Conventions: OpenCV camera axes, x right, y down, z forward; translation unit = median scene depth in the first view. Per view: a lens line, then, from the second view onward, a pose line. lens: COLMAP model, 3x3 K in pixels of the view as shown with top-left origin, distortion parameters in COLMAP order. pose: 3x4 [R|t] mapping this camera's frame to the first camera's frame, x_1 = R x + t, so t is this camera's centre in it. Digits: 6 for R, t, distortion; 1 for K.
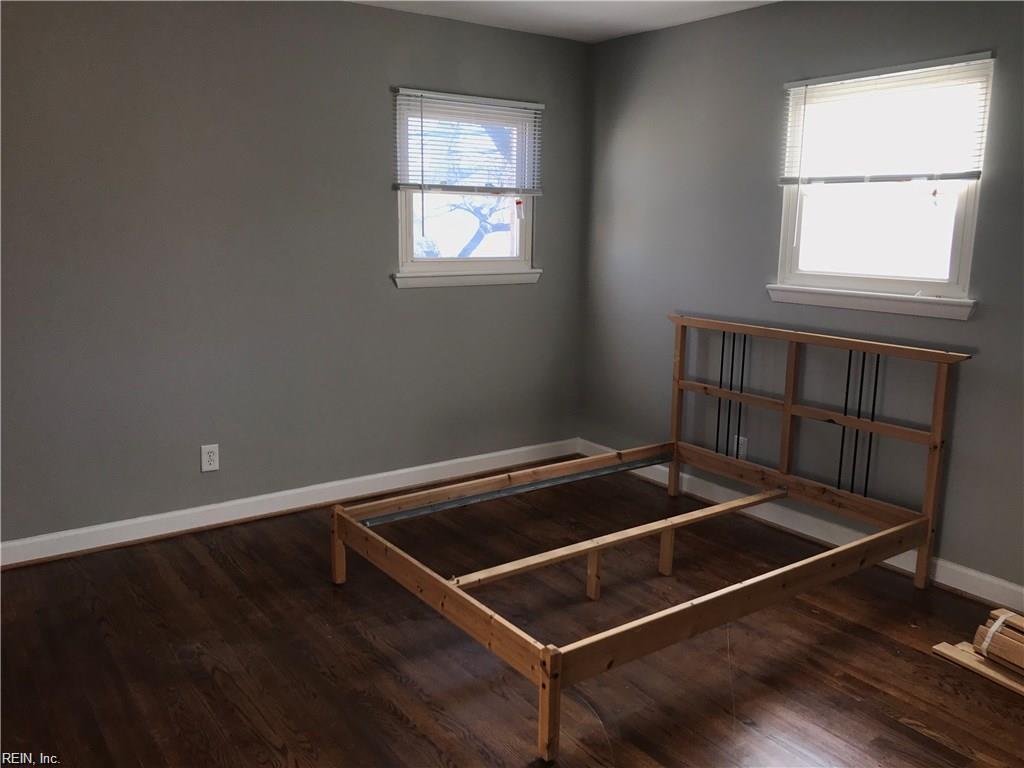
lens RADIAL K [[854.2, 0, 537.8], [0, 854.2, 381.7], [0, 0, 1]] dist [0.033239, 0.004081]
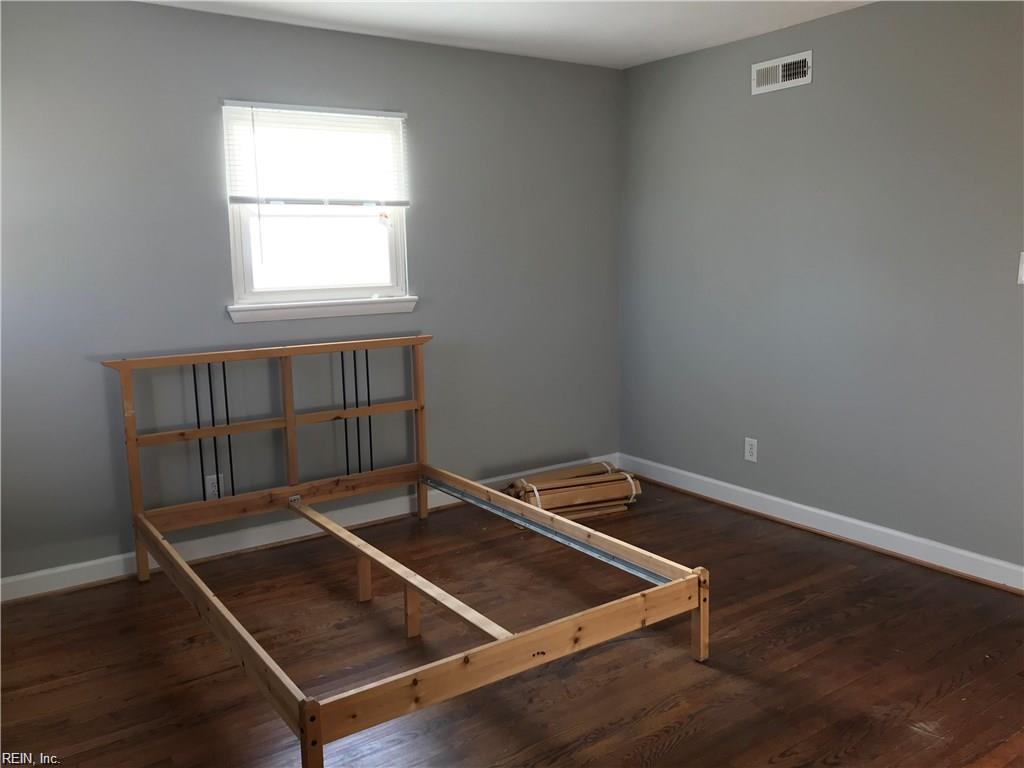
lens RADIAL K [[854.2, 0, 536.9], [0, 854.2, 380.3], [0, 0, 1]] dist [0.033239, 0.004081]
pose [[0.013175, -0.182229, 0.983168, -0.738264], [0.197048, 0.964445, 0.176118, -0.146136], [-0.980305, 0.191410, 0.048614, 0.684214]]
